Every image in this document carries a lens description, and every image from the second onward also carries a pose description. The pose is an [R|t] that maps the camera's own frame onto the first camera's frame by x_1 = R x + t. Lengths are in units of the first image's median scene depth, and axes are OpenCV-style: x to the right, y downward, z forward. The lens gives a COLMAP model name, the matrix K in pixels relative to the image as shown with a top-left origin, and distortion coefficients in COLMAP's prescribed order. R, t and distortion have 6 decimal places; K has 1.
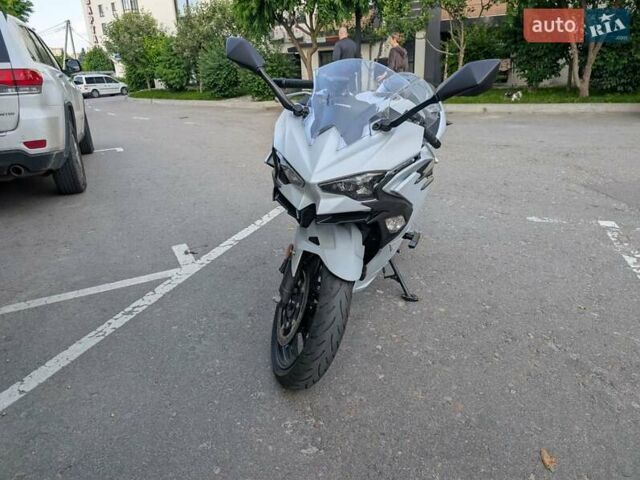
lens RADIAL K [[506.0, 0, 331.4], [0, 506.0, 239.9], [0, 0, 1]] dist [0.064173, -0.045994]
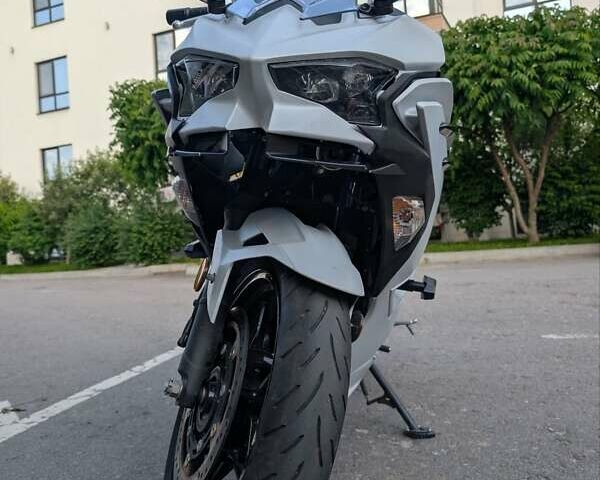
lens RADIAL K [[642.6, 0, 324.8], [0, 642.6, 178.0], [0, 0, 1]] dist [0.068610, -0.156406]
pose [[0.989692, -0.034484, 0.138996, -0.025025], [0.085861, 0.919668, -0.383195, 0.089612], [-0.114616, 0.391180, 0.913149, 0.200201]]
